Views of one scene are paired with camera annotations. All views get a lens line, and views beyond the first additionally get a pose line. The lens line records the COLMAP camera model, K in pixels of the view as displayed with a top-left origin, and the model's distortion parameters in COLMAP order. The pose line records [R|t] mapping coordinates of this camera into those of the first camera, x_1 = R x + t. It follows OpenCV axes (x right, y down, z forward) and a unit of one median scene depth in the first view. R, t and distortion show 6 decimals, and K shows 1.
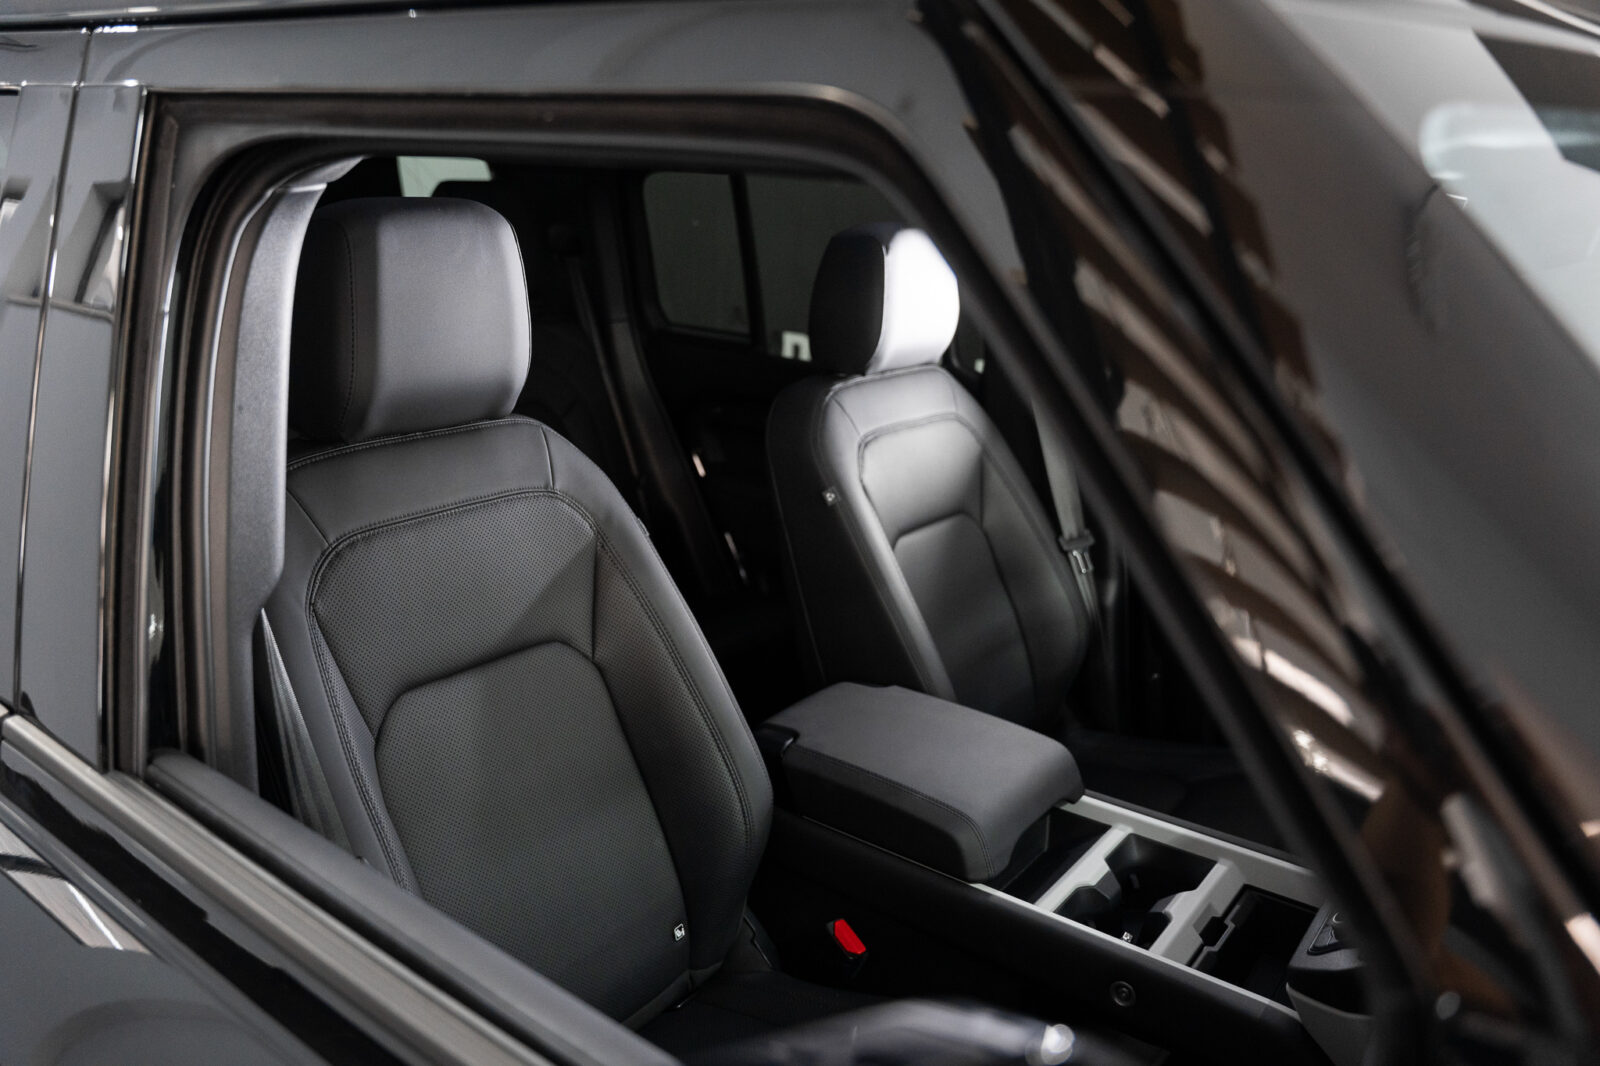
lens RADIAL K [[1215.7, 0, 800.0], [0, 1215.7, 533.0], [0, 0, 1]] dist [-0.115137, -0.000413]
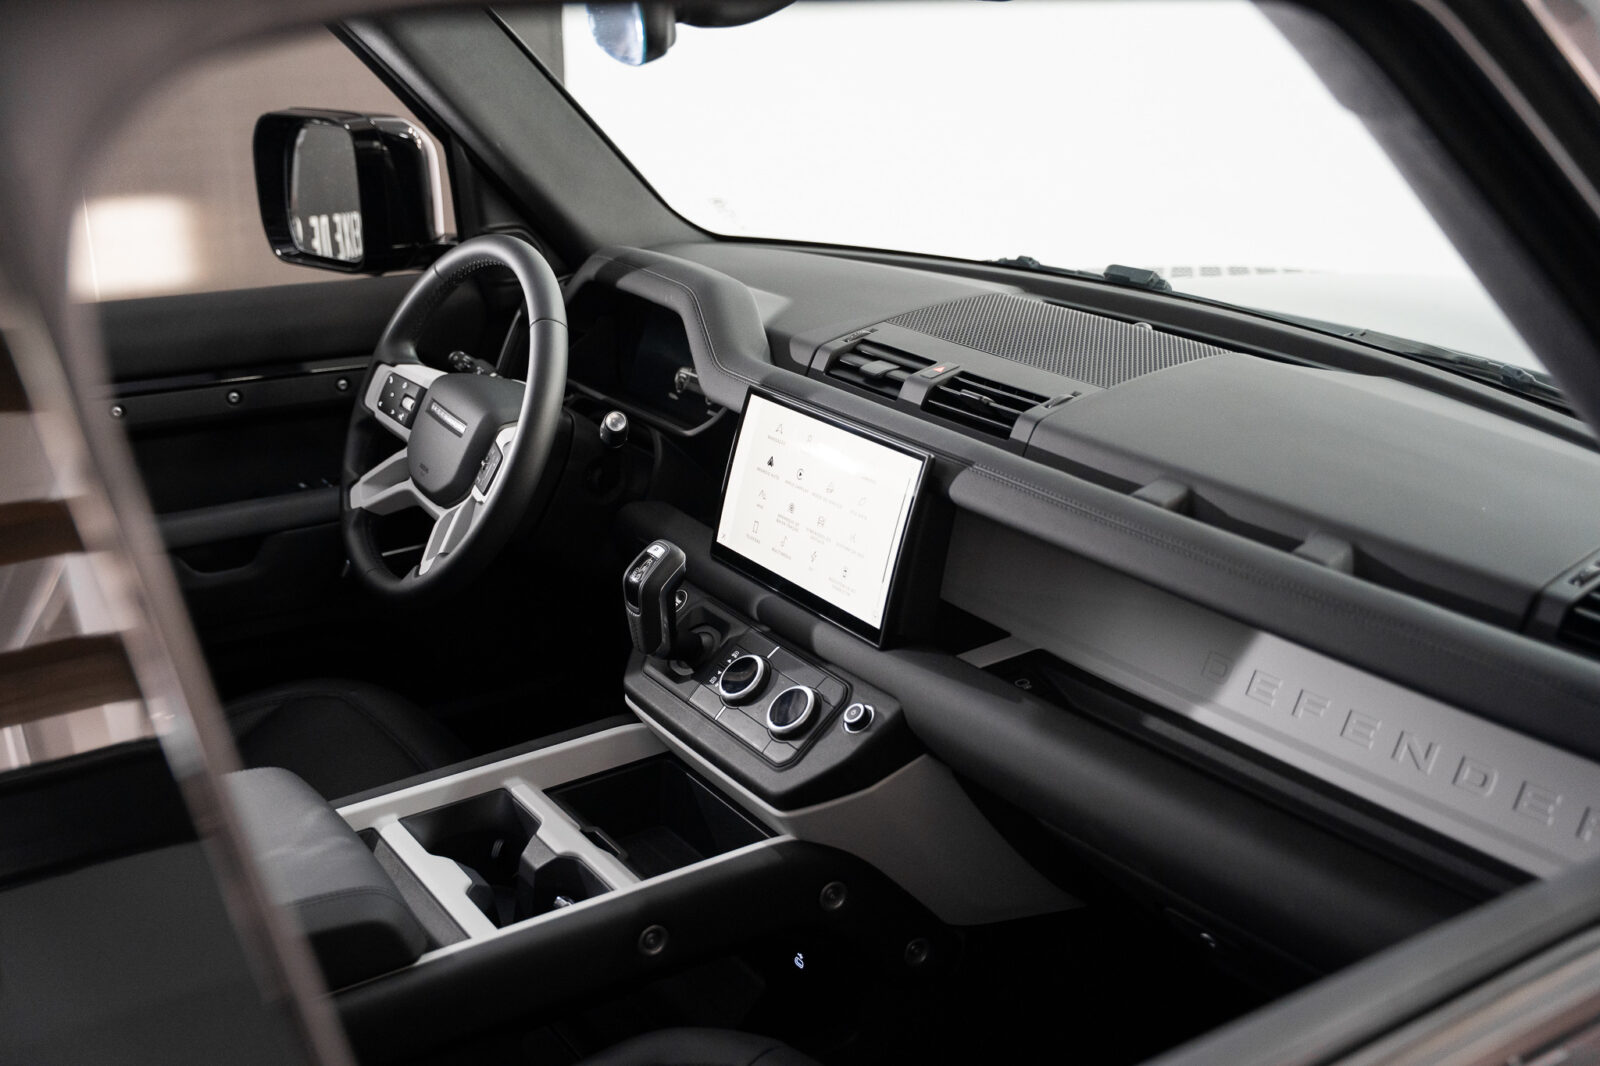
lens RADIAL K [[1663.3, 0, 800.0], [0, 1663.3, 533.0], [0, 0, 1]] dist [0.014670, 0.004203]
pose [[0.340562, -0.370367, 0.864202, -0.457531], [0.287764, 0.916098, 0.279207, -0.131458], [-0.895103, 0.153599, 0.418567, 0.281957]]
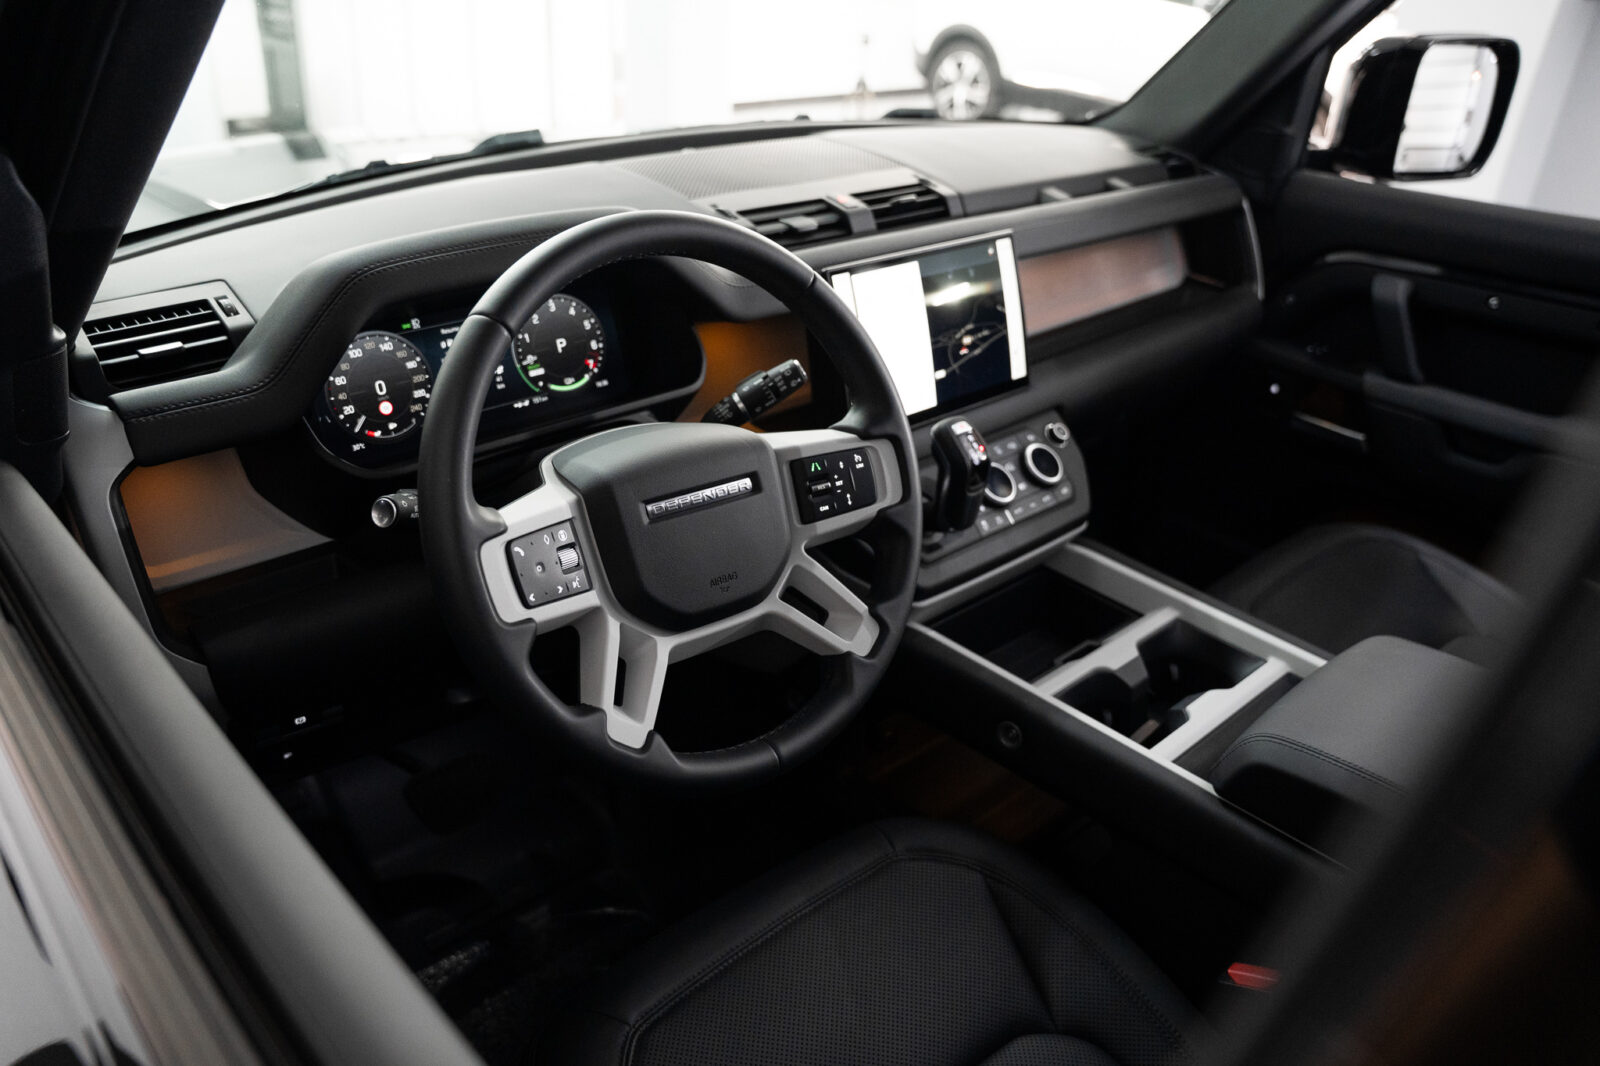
lens RADIAL K [[1201.2, 0, 800.0], [0, 1201.2, 533.0], [0, 0, 1]] dist [-0.127847, 0.000557]
pose [[-0.976166, -0.175093, 0.128226, 0.388705], [-0.035613, 0.712063, 0.701212, -0.329807], [-0.214082, 0.679933, -0.701328, 1.379511]]
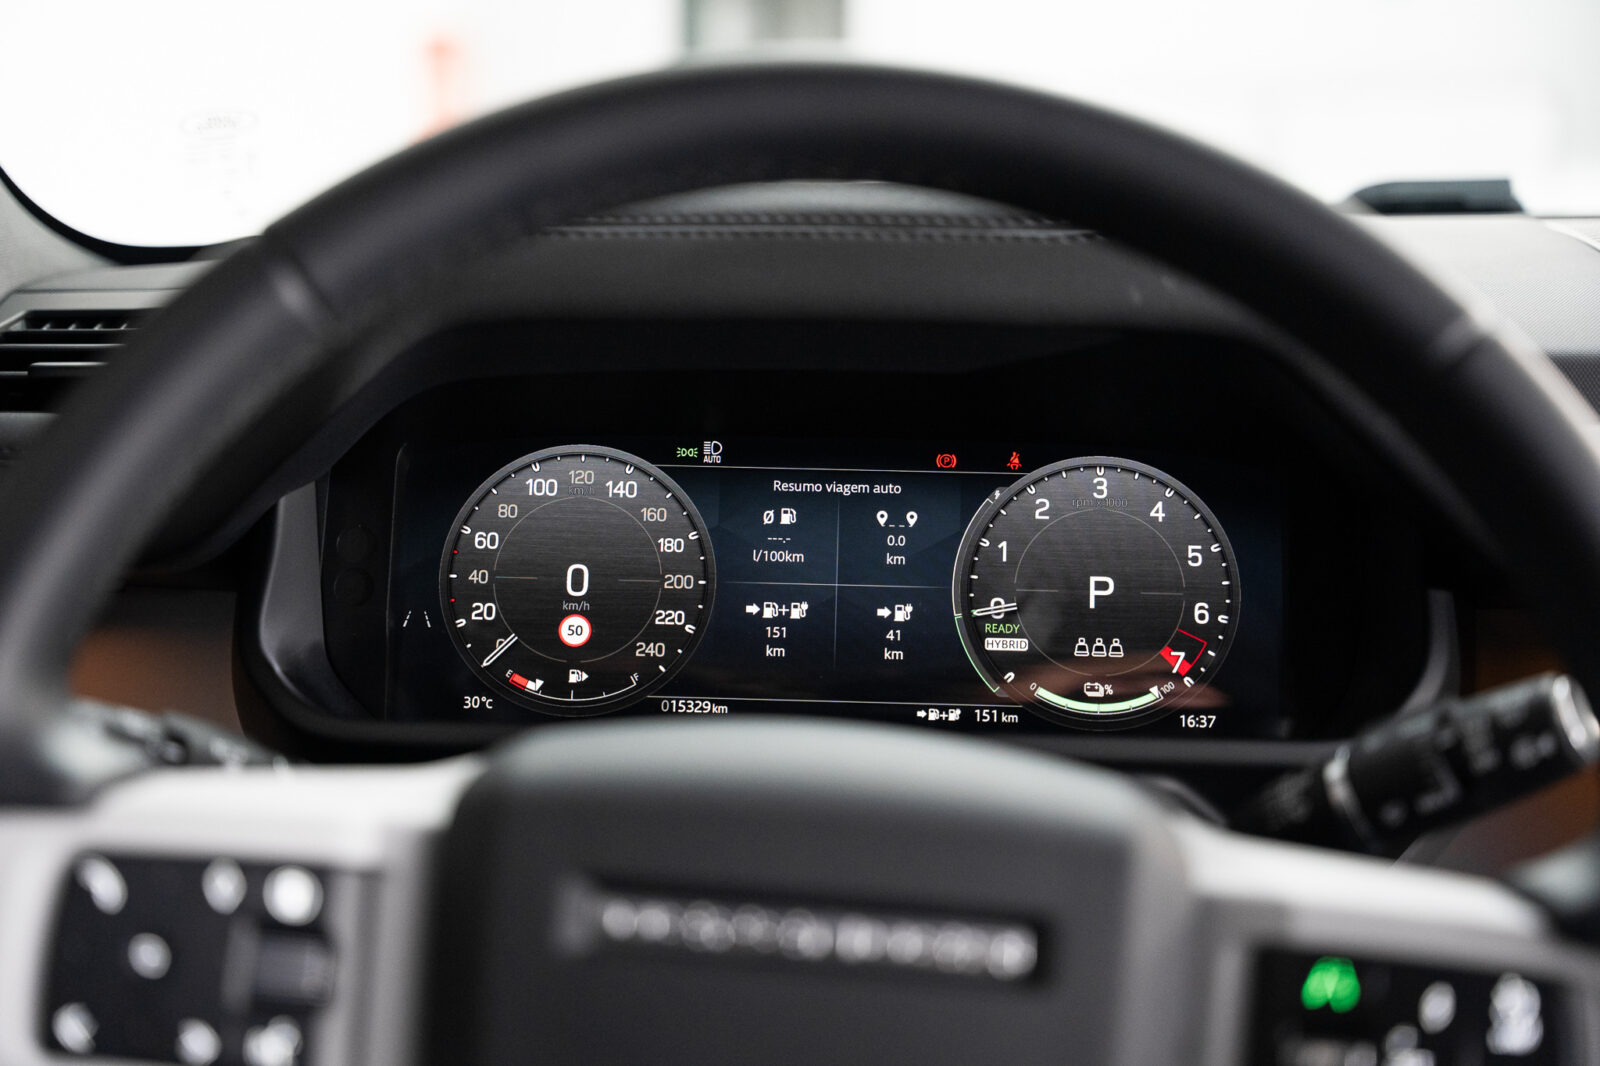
lens RADIAL K [[2410.9, 0, 800.0], [0, 2410.9, 533.0], [0, 0, 1]] dist [0.045378, 0.074087]
pose [[-0.555047, -0.220994, 0.801926, 0.248072], [0.194587, 0.902818, 0.383479, -0.129409], [-0.808739, 0.368893, -0.458104, 1.120917]]
